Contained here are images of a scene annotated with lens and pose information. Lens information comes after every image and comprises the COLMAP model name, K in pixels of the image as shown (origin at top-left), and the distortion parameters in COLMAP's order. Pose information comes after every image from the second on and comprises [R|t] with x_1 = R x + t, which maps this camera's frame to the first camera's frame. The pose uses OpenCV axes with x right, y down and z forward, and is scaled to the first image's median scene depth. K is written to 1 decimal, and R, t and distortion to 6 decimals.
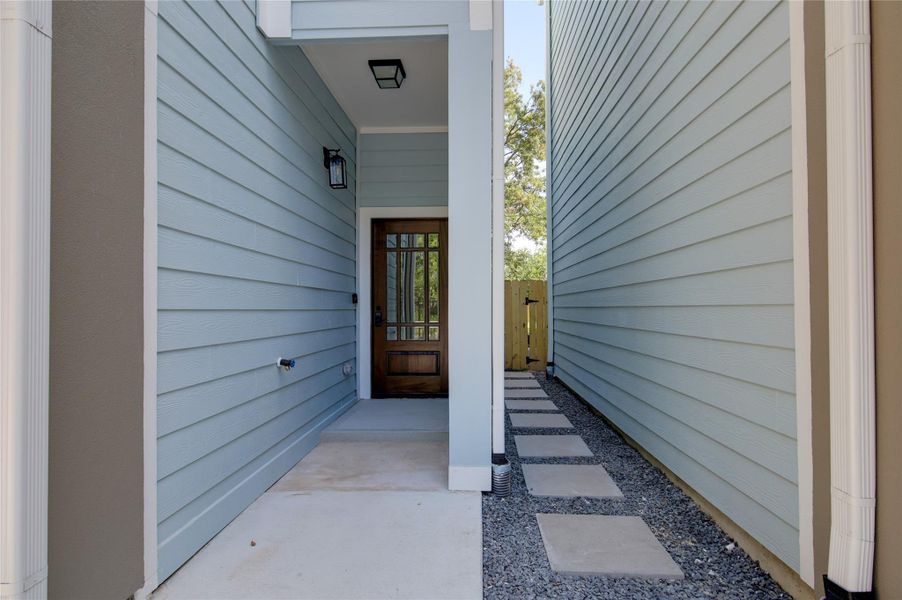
lens RADIAL K [[518.4, 0, 454.1], [0, 518.4, 301.3], [0, 0, 1]] dist [0.017116, -0.002079]
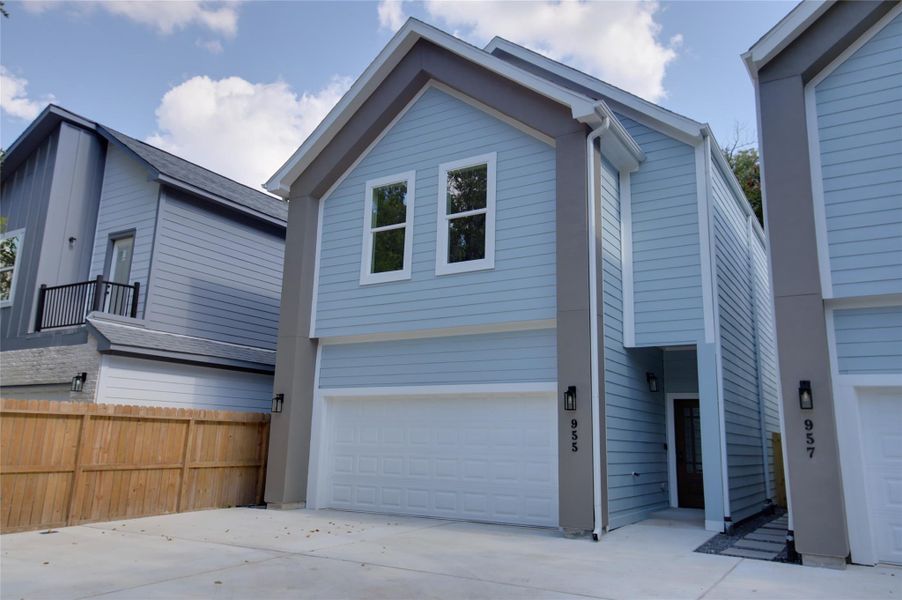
lens RADIAL K [[665.9, 0, 450.2], [0, 665.9, 303.0], [0, 0, 1]] dist [0.010951, 0.005444]
pose [[0.870470, -0.072249, -0.486890, 0.416695], [-0.027209, 0.980594, -0.194154, -0.031619], [0.491468, 0.182253, 0.851612, -1.856631]]
